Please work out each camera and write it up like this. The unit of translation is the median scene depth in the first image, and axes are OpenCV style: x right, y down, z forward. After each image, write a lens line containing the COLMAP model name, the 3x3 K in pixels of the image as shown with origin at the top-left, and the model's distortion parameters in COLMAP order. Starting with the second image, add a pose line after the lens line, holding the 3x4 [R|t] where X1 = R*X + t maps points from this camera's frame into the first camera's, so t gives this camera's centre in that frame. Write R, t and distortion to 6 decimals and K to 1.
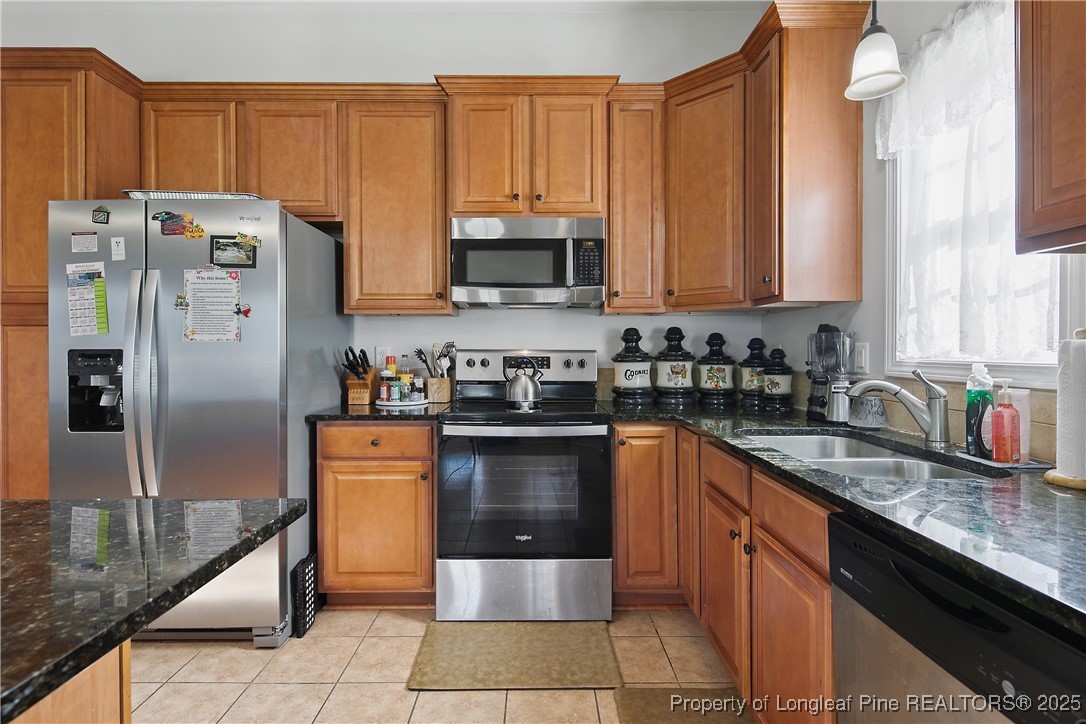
lens RADIAL K [[527.1, 0, 550.8], [0, 527.1, 359.3], [0, 0, 1]] dist [0.004646, -0.004769]
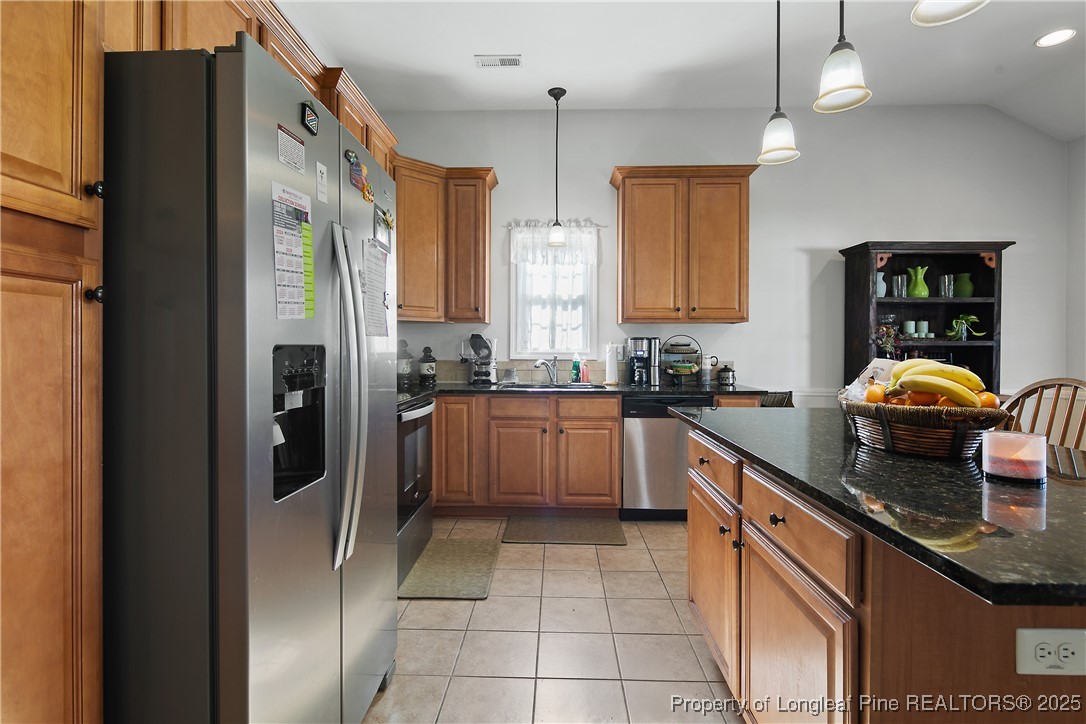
lens RADIAL K [[527.1, 0, 539.5], [0, 527.1, 350.8], [0, 0, 1]] dist [0.004646, -0.004769]
pose [[0.045874, -0.005718, 0.998931, -1.373644], [0.013842, 0.999891, 0.005088, -0.011698], [-0.998851, 0.013593, 0.045948, 0.675019]]
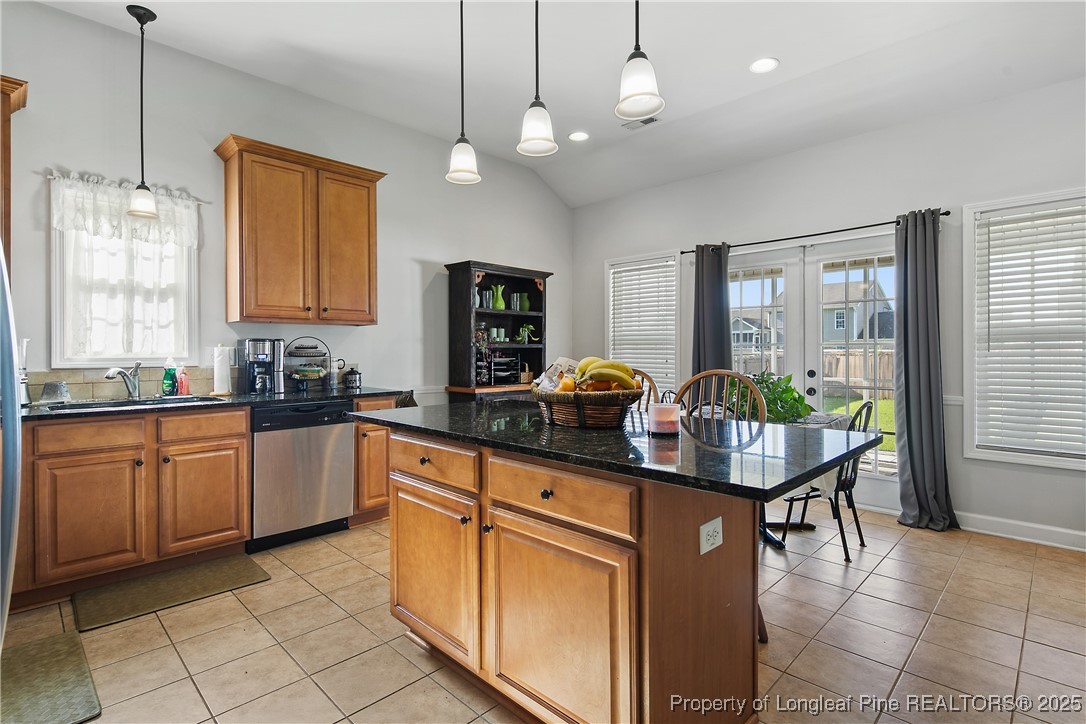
lens RADIAL K [[527.1, 0, 544.9], [0, 527.1, 352.9], [0, 0, 1]] dist [0.004646, -0.004769]
pose [[-0.704109, -0.000757, 0.710092, -1.266291], [0.015679, 0.999739, 0.016613, -0.014552], [-0.709919, 0.022831, -0.703913, 0.923329]]
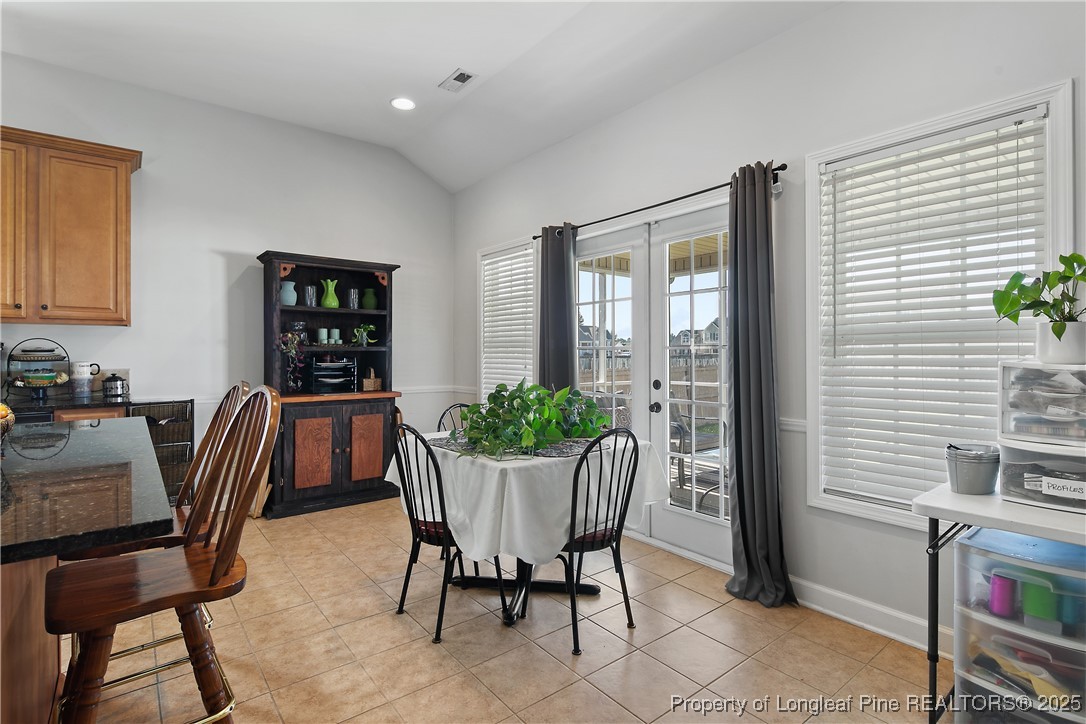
lens RADIAL K [[527.1, 0, 542.9], [0, 527.1, 350.9], [0, 0, 1]] dist [0.004646, -0.004769]
pose [[-0.616195, 0.004104, 0.787583, -1.576470], [0.014618, 0.999874, 0.006227, -0.002883], [-0.787458, 0.015350, -0.616177, 0.060168]]
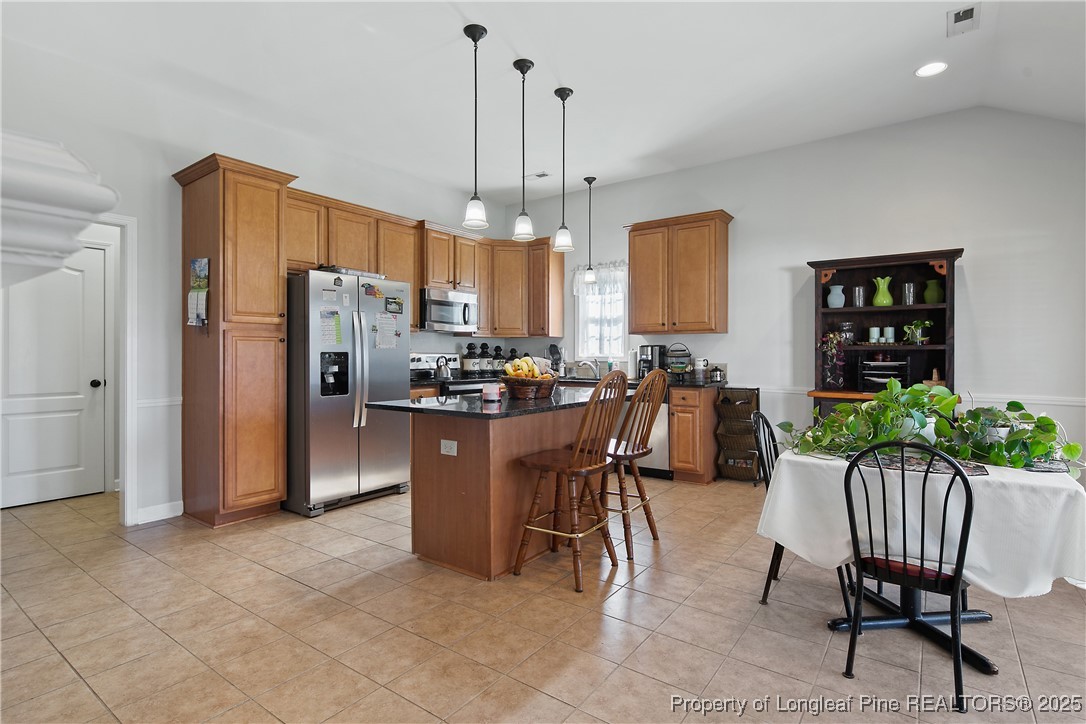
lens RADIAL K [[527.1, 0, 538.5], [0, 527.1, 360.1], [0, 0, 1]] dist [0.004646, -0.004769]
pose [[0.598001, -0.008587, 0.801449, -1.859951], [0.013633, 0.999907, 0.000541, 0.018046], [-0.801379, 0.010603, 0.598062, -0.682621]]
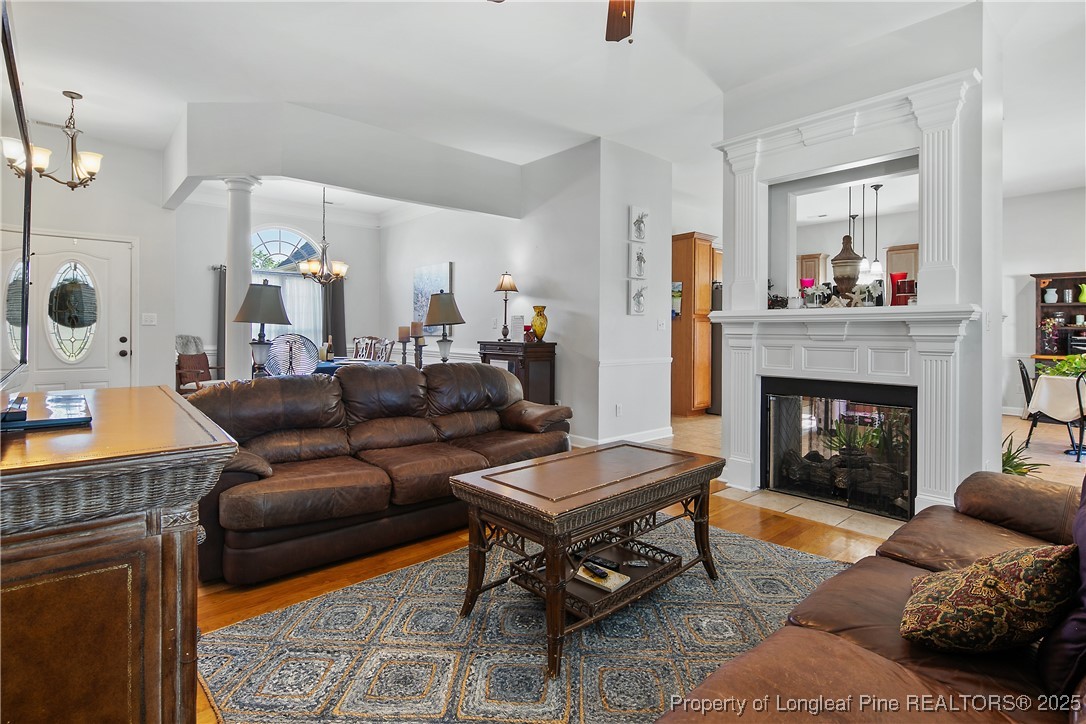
lens RADIAL K [[527.1, 0, 541.5], [0, 527.1, 327.8], [0, 0, 1]] dist [0.004646, -0.004769]
pose [[0.749835, 0.003440, 0.661616, -4.000313], [0.005529, 0.999919, -0.011466, 0.006237], [-0.661602, 0.012256, 0.749755, -0.739825]]
